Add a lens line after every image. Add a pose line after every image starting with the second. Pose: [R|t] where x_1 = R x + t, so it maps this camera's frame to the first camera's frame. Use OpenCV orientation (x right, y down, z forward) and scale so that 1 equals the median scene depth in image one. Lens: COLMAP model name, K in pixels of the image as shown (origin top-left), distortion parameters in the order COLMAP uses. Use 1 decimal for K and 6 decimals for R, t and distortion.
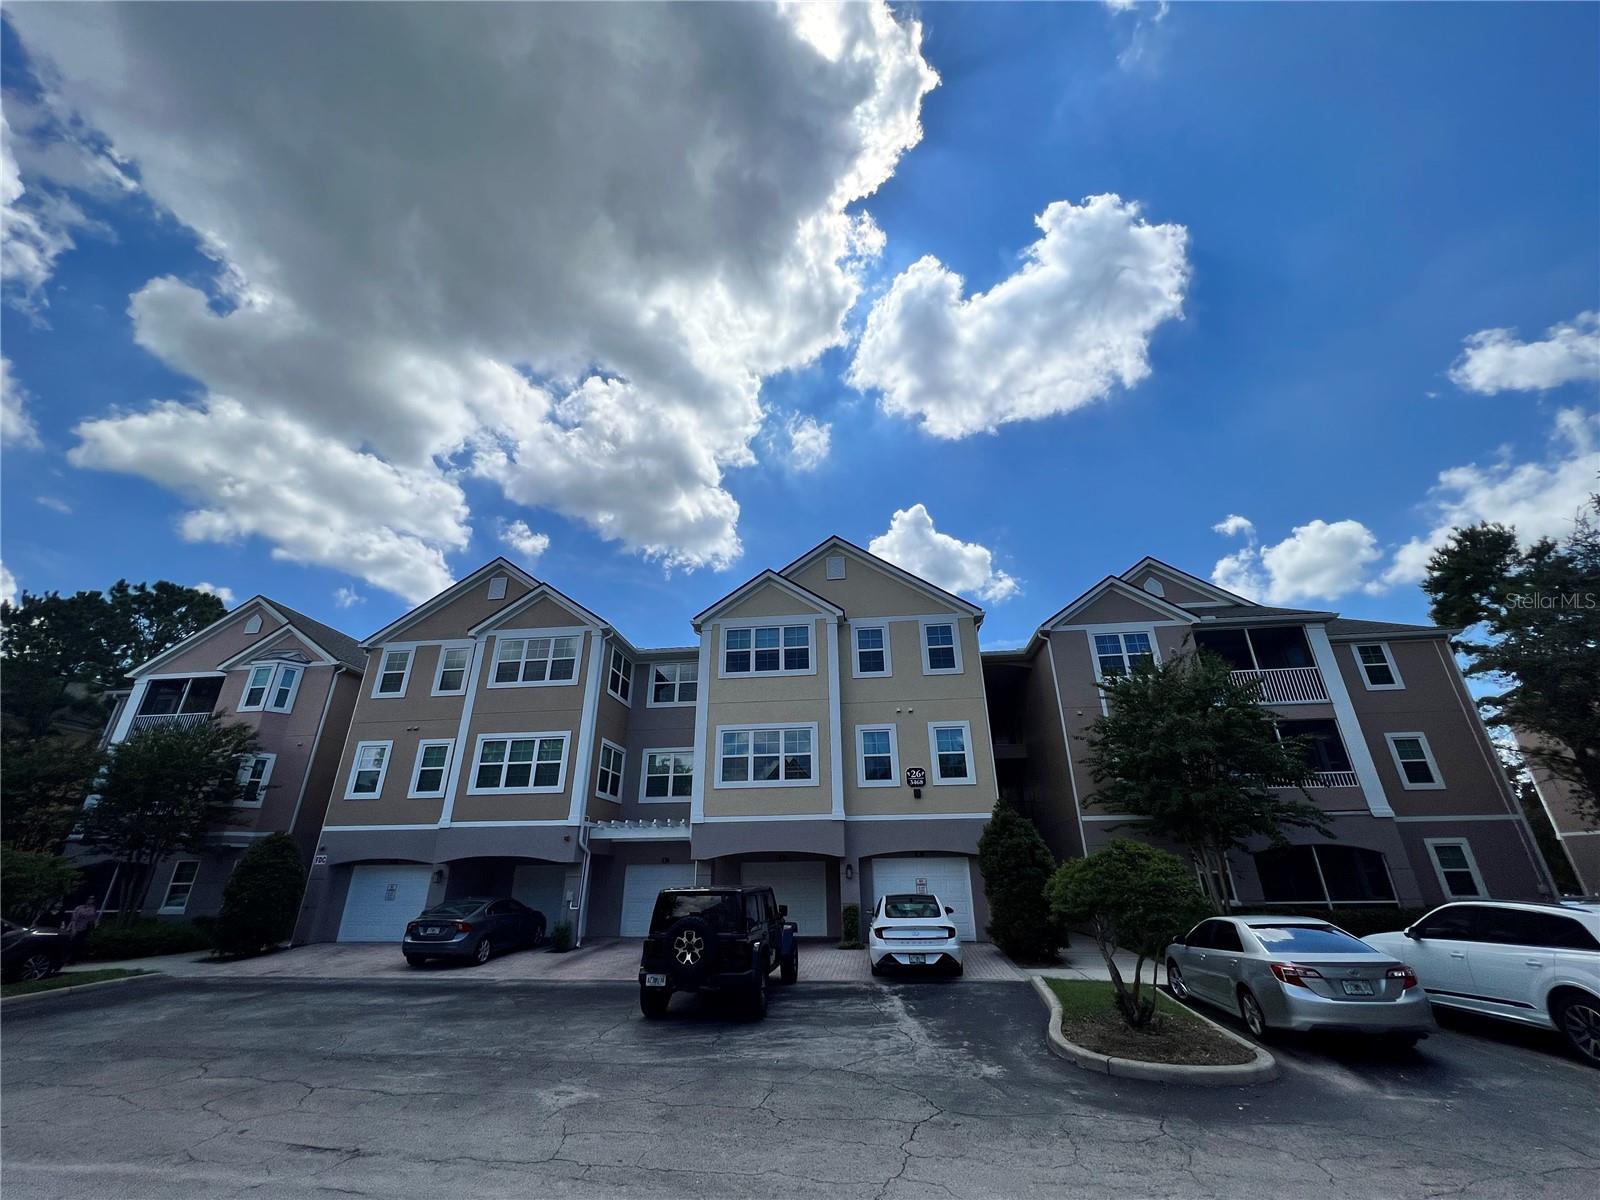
lens RADIAL K [[638.7, 0, 797.8], [0, 638.7, 602.0], [0, 0, 1]] dist [-0.000373, 0.000597]
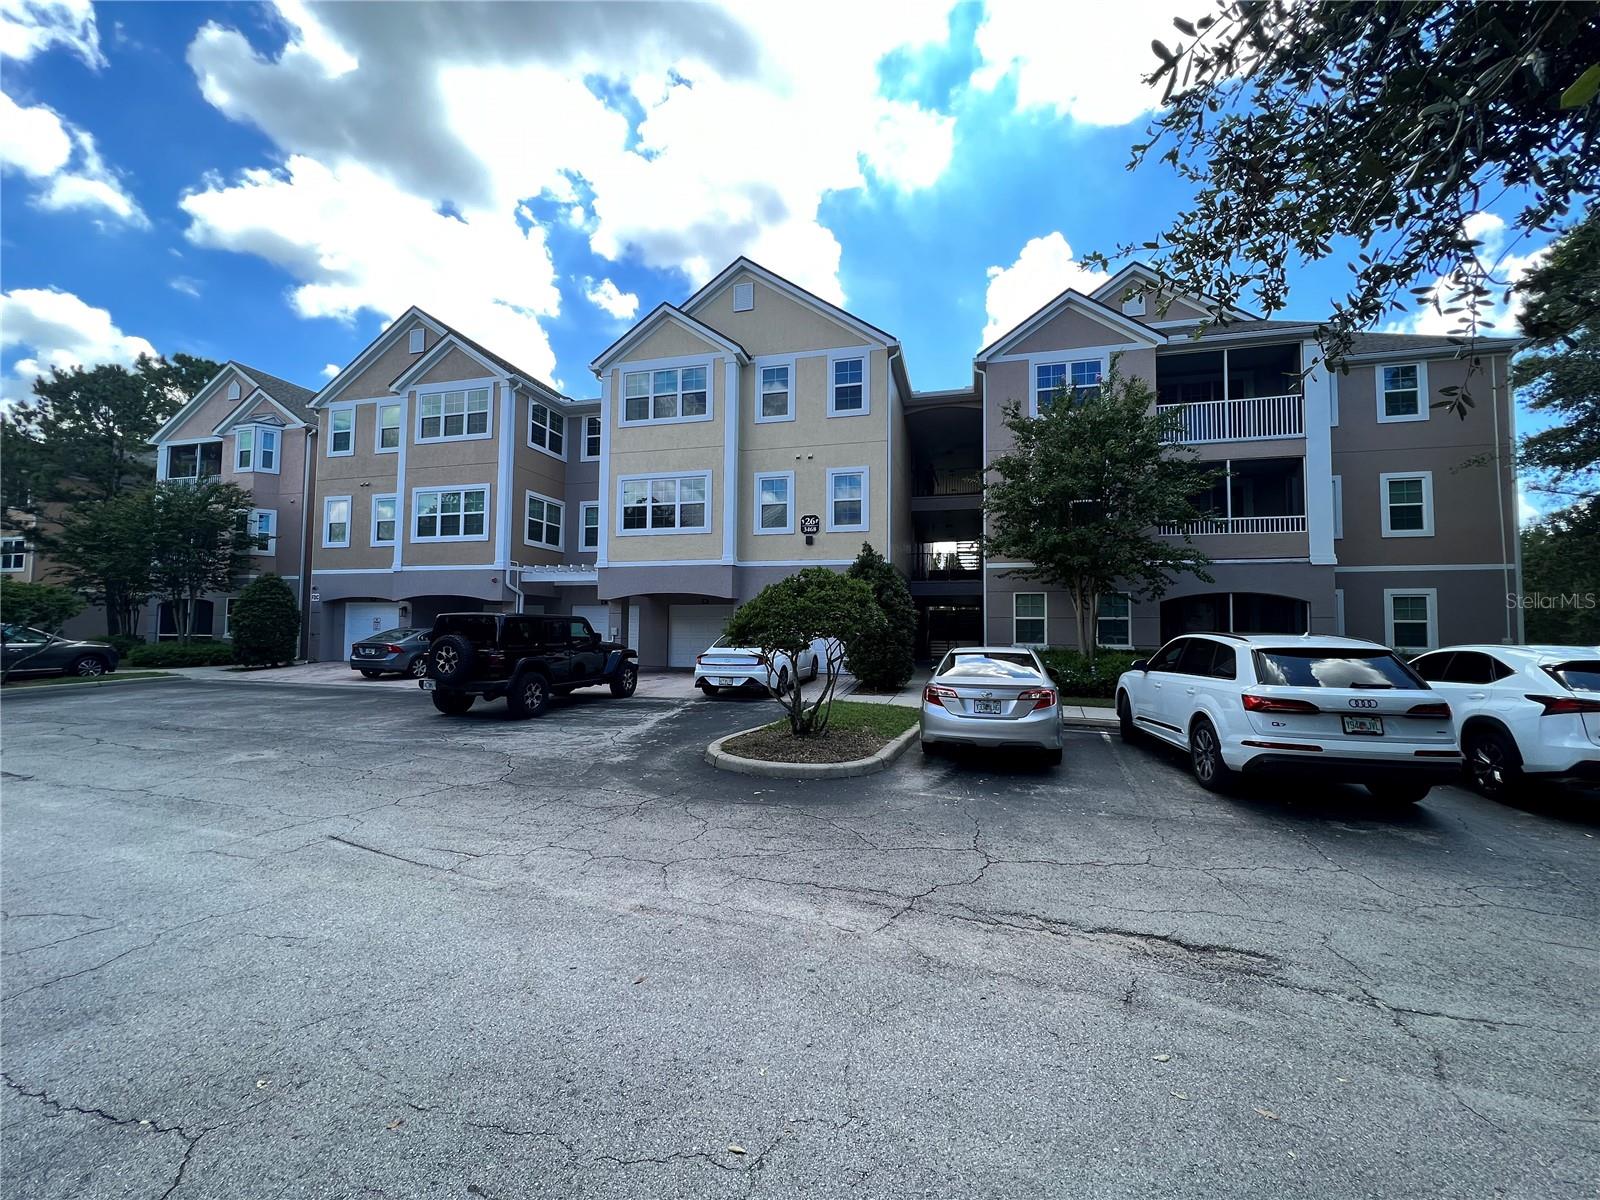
lens RADIAL K [[638.7, 0, 797.8], [0, 638.7, 602.0], [0, 0, 1]] dist [-0.000373, 0.000597]
pose [[0.989339, 0.012388, -0.145100, 0.287708], [0.039717, 0.935650, 0.350688, 0.037558], [0.140107, -0.352712, 0.925183, 0.041420]]
